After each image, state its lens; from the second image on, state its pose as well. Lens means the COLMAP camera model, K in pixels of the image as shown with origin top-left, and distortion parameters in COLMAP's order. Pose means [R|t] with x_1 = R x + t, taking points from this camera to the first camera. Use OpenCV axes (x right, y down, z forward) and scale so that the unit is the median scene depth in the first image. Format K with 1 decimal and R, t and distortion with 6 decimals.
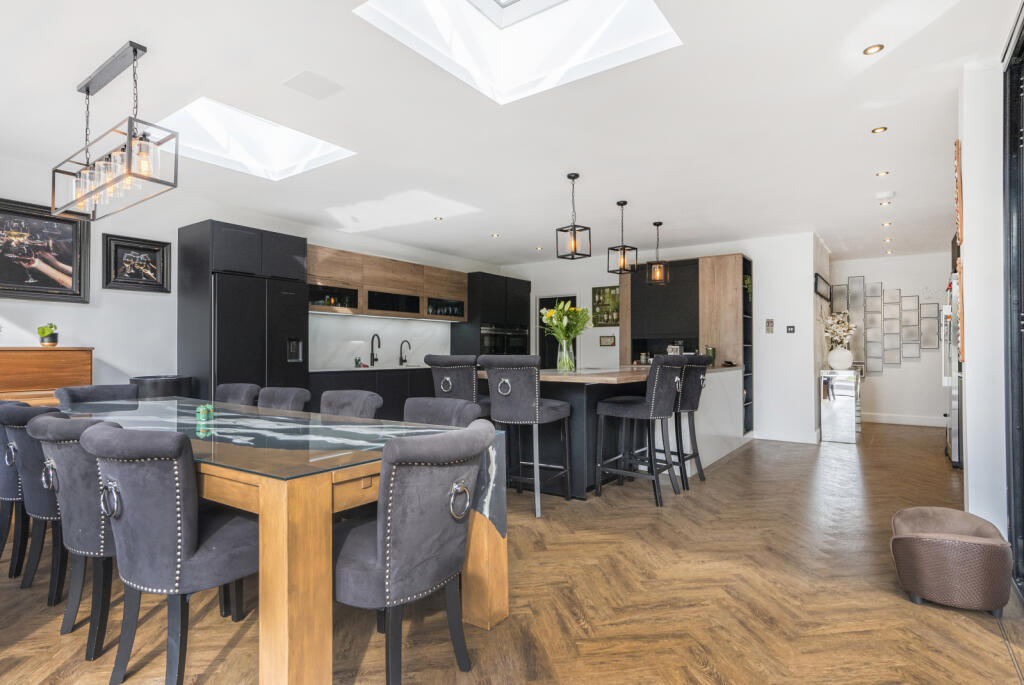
lens RADIAL K [[537.0, 0, 512.0], [0, 537.0, 342.5], [0, 0, 1]] dist [0.001477, 0.000293]
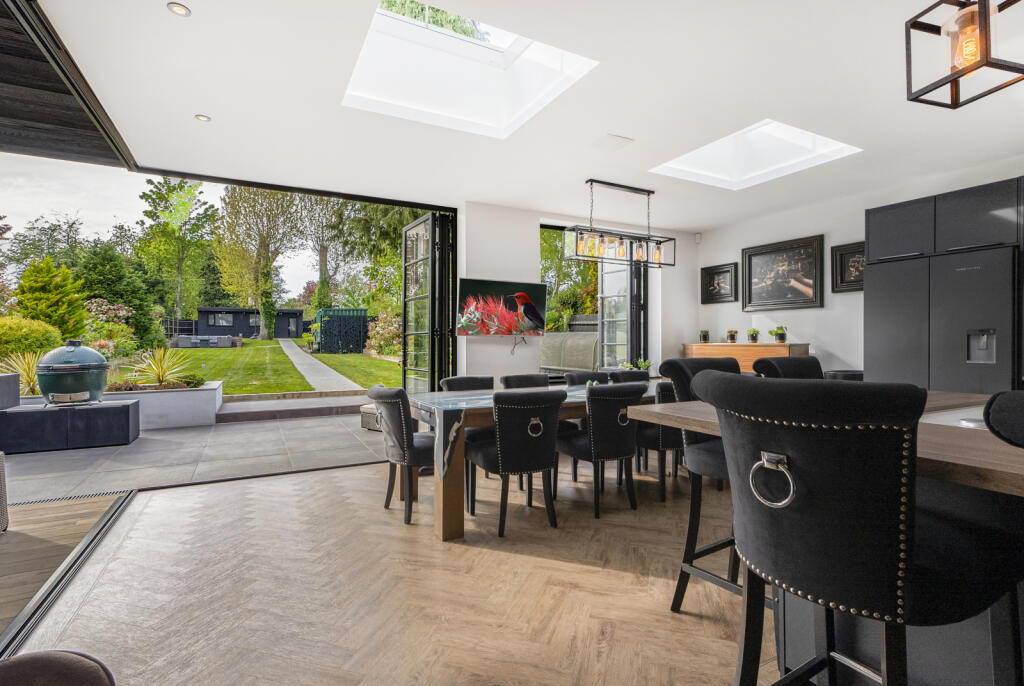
lens RADIAL K [[493.3, 0, 512.0], [0, 493.3, 343.0], [0, 0, 1]] dist [0.003624, 0.001082]
pose [[-0.442555, 0.003974, -0.896733, 0.369561], [0.021691, 0.999745, -0.006274, -0.000327], [0.896479, -0.022228, -0.442528, 0.601219]]
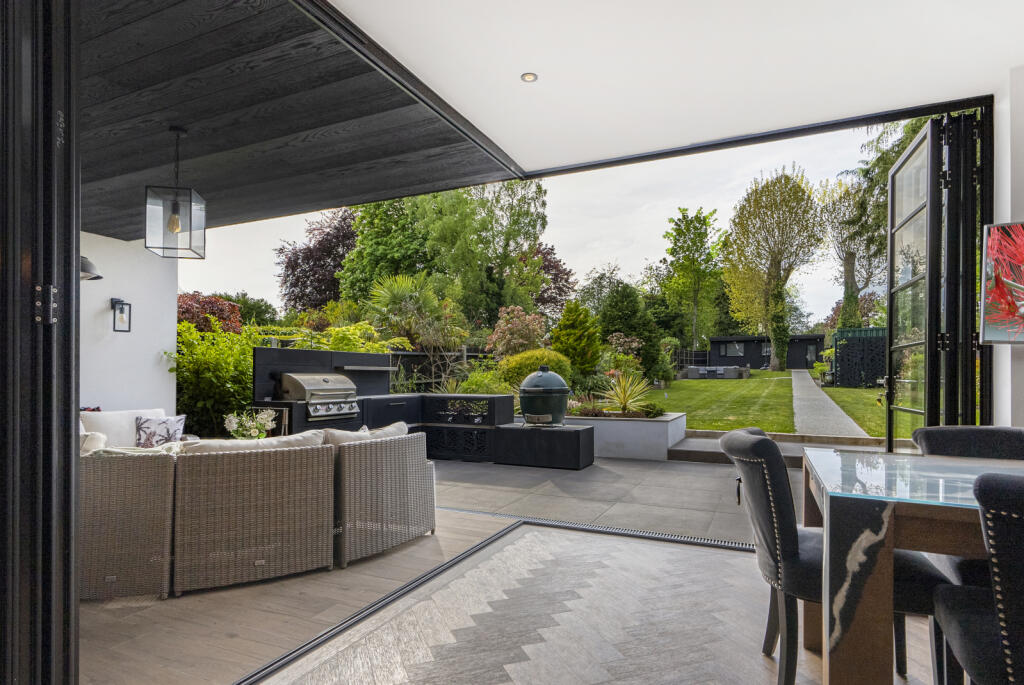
lens RADIAL K [[556.8, 0, 513.4], [0, 556.8, 372.4], [0, 0, 1]] dist [0.004739, 0.000888]
pose [[-0.982083, -0.001900, -0.188440, 0.163560], [0.002759, 0.999697, -0.024462, 0.011854], [0.188430, -0.024543, -0.981780, 0.542001]]
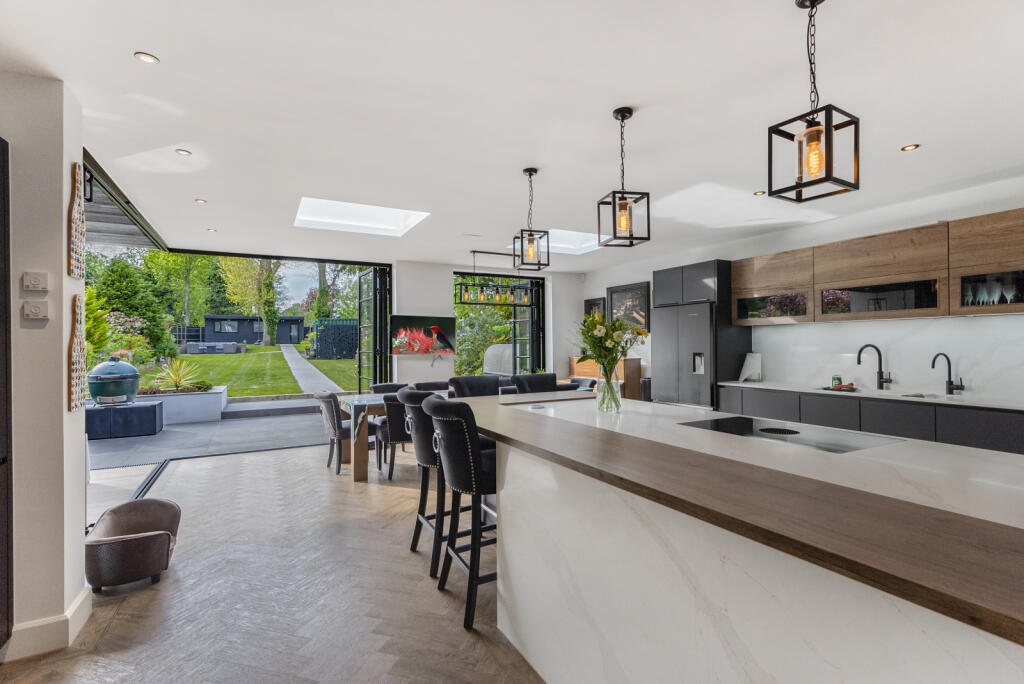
lens RADIAL K [[481.2, 0, 512.0], [0, 481.2, 342.0], [0, 0, 1]] dist [0.008267, 0.000238]
pose [[-0.441419, 0.001135, -0.897300, 0.558020], [0.027476, 0.999547, -0.012252, -0.025231], [0.896880, -0.030062, -0.441251, 0.897304]]
